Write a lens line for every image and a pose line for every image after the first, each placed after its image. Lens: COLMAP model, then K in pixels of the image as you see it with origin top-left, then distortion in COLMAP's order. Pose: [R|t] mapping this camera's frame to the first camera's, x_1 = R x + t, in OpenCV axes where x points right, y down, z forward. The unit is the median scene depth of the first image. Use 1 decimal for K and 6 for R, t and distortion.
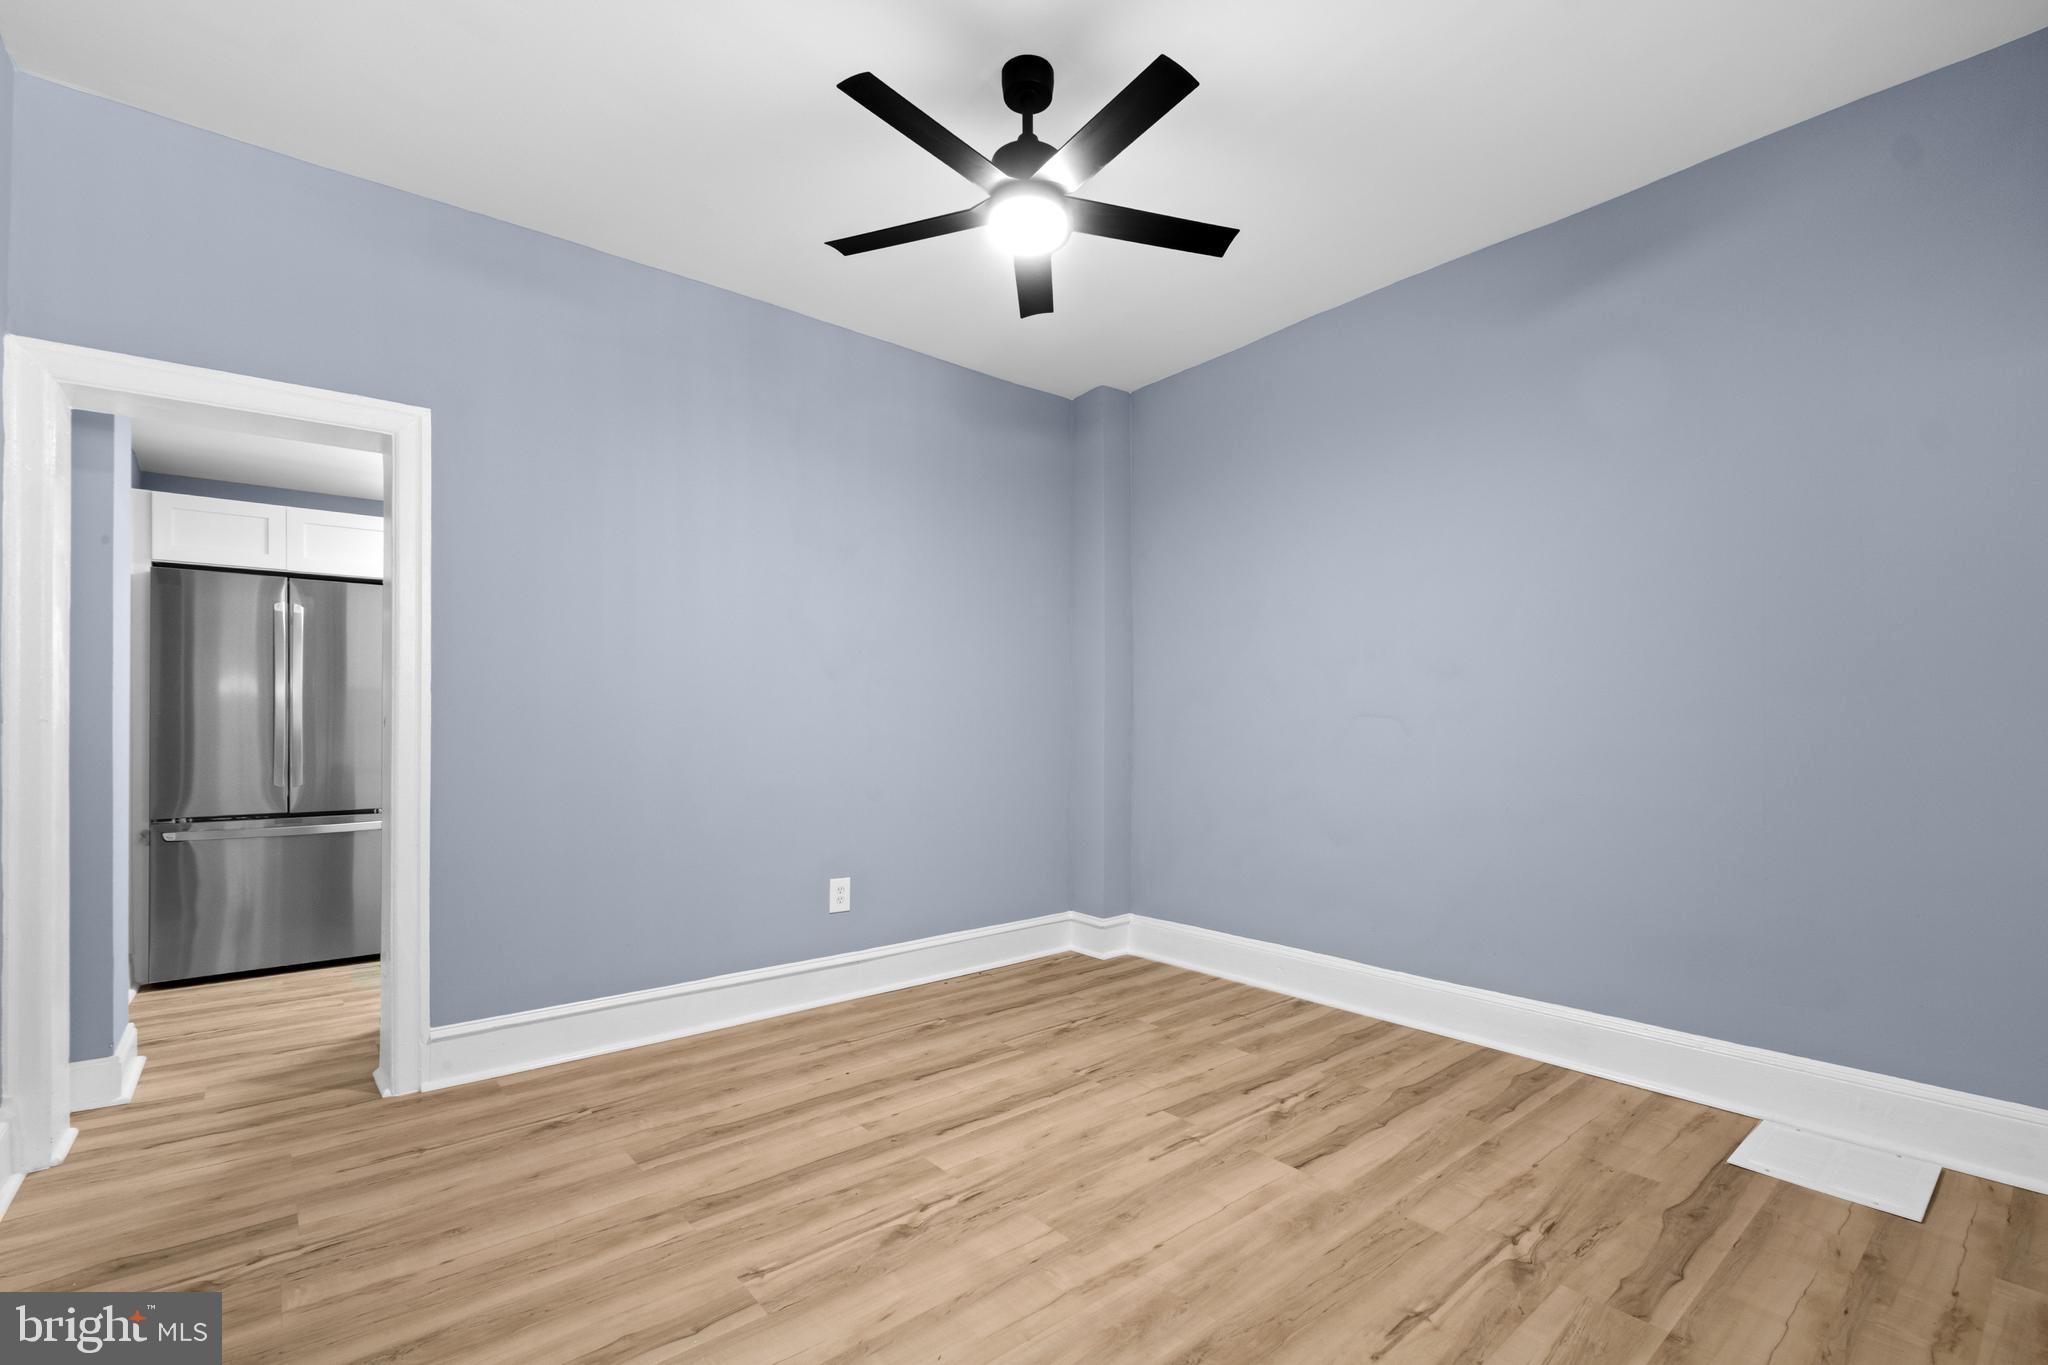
lens RADIAL K [[902.2, 0, 1027.8], [0, 902.2, 684.8], [0, 0, 1]] dist [0.012729, -0.008026]
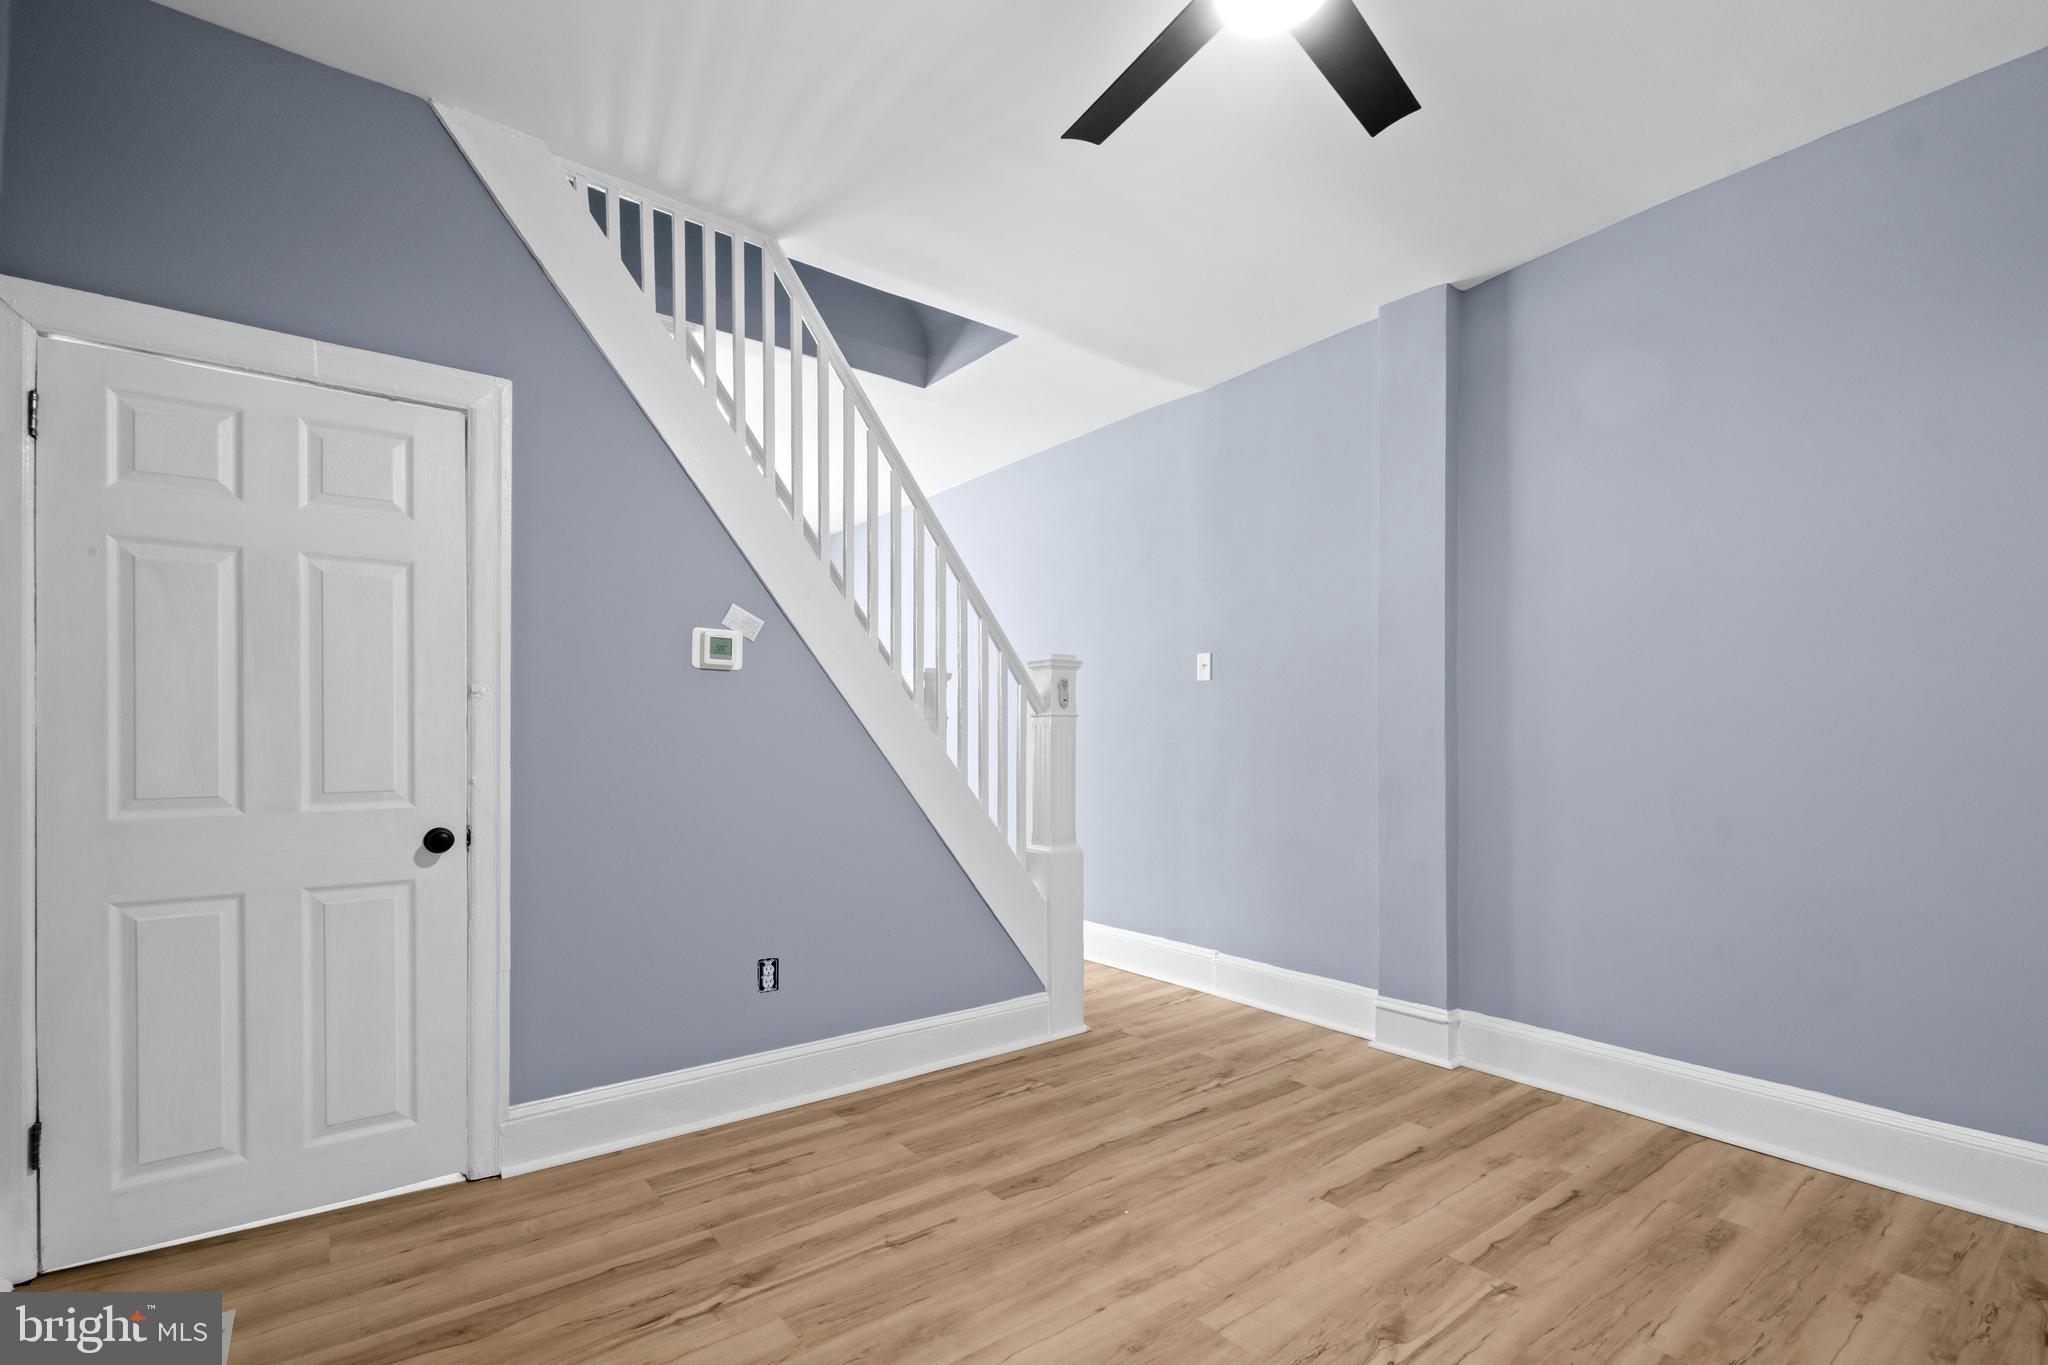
lens RADIAL K [[925.3, 0, 1028.4], [0, 925.3, 710.1], [0, 0, 1]] dist [0.011214, -0.009500]
pose [[-0.999367, 0.004465, 0.035284, 0.149241], [0.001621, 0.996777, -0.080211, 0.067437], [-0.035528, -0.080103, -0.996153, 1.647056]]
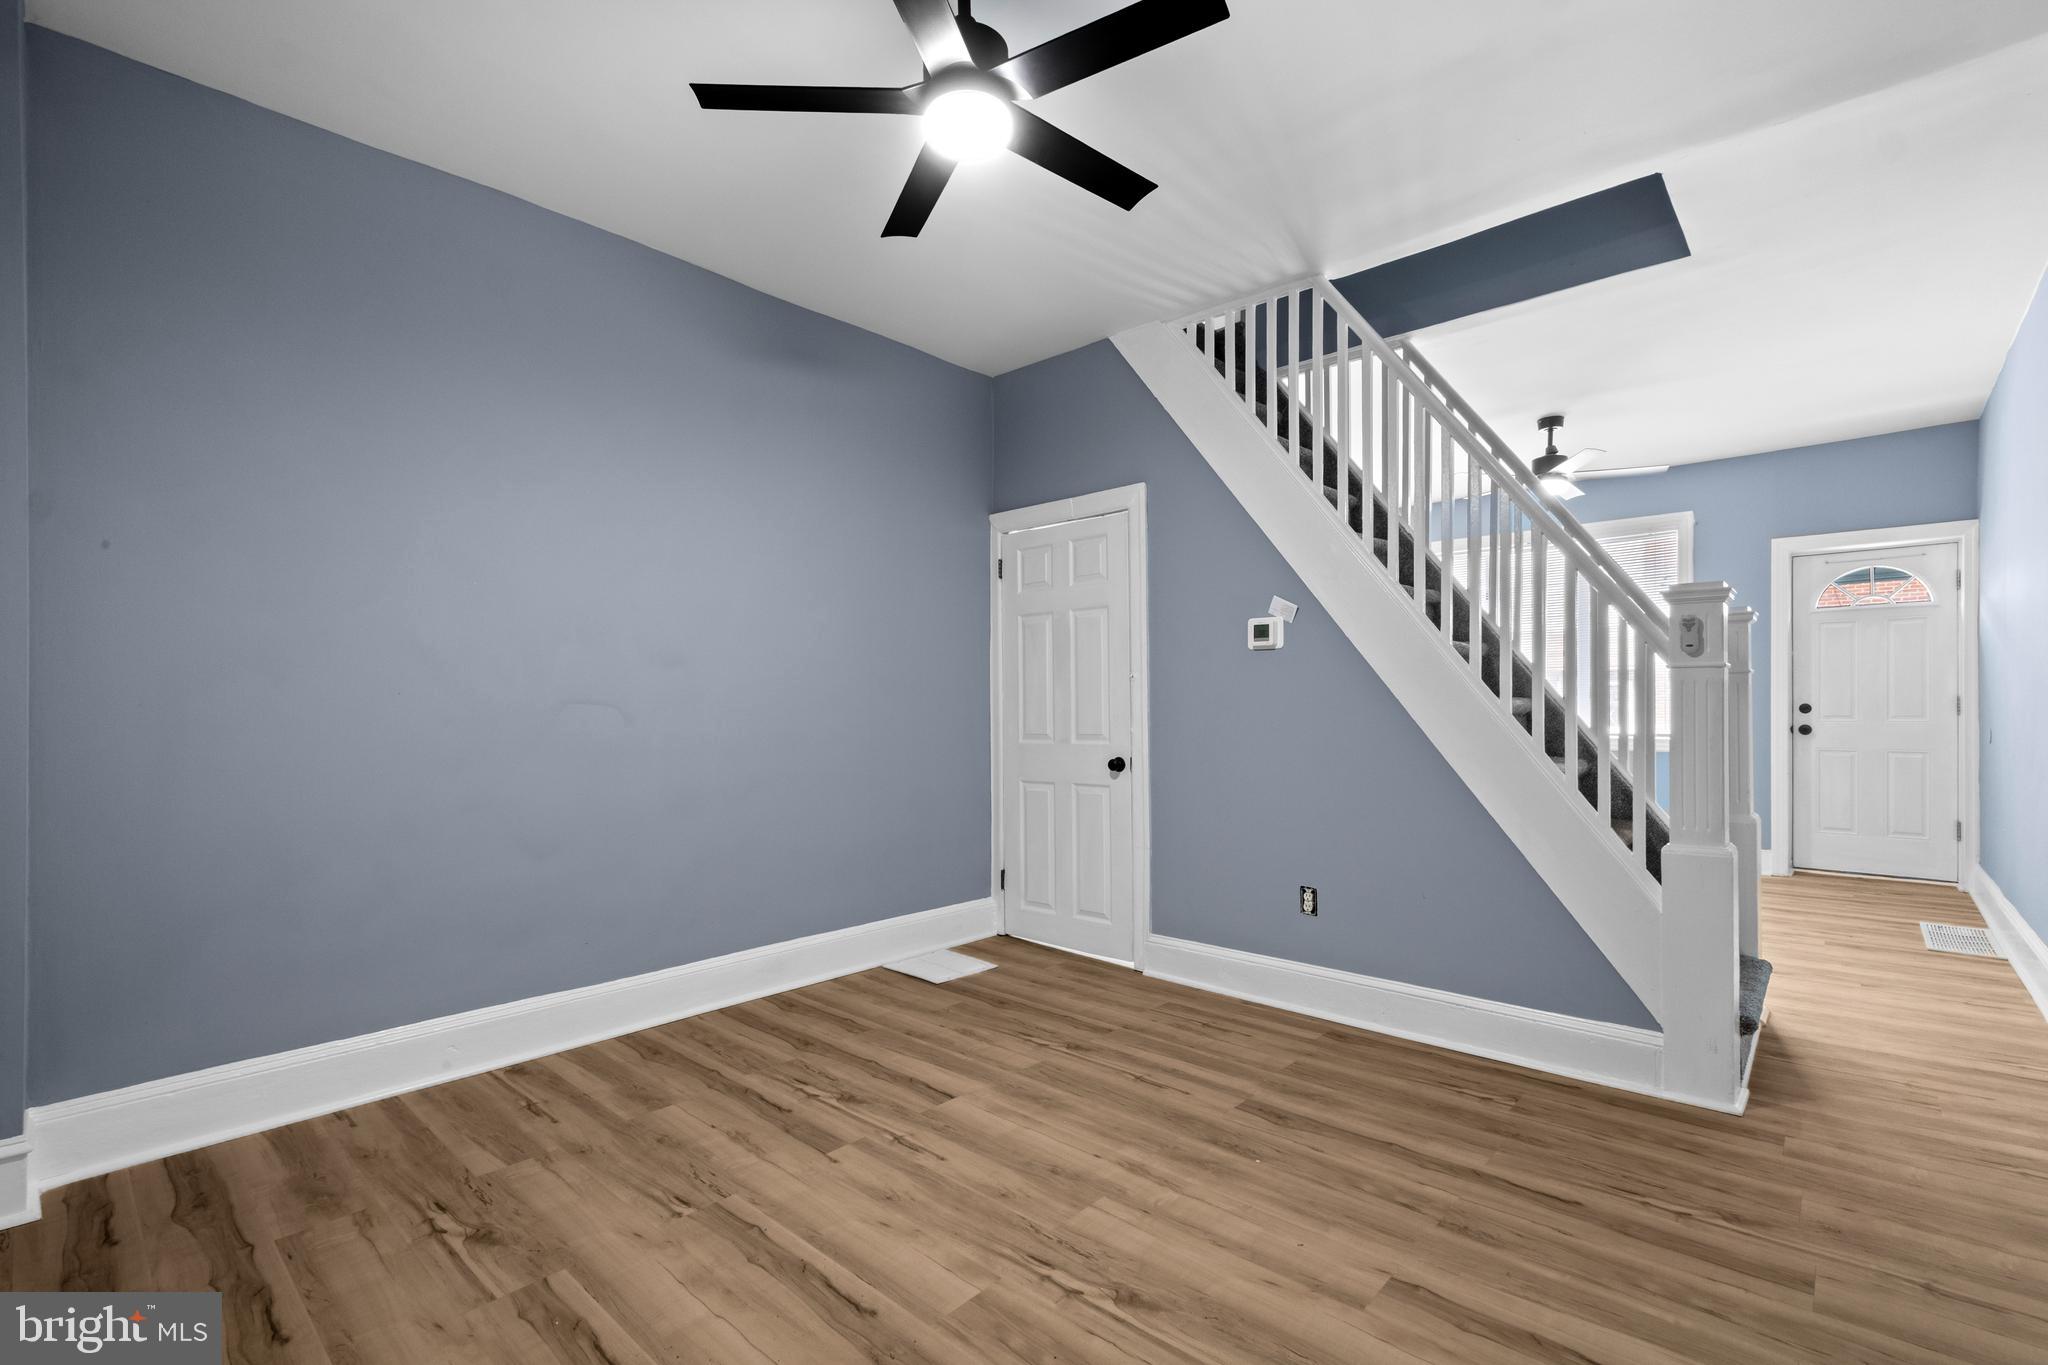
lens RADIAL K [[908.2, 0, 1028.7], [0, 908.2, 678.8], [0, 0, 1]] dist [0.009374, -0.007691]
pose [[-0.133486, 0.038237, 0.990313, -0.852330], [-0.038248, 0.998312, -0.043702, 0.047049], [-0.990312, -0.043711, -0.131798, 1.045057]]
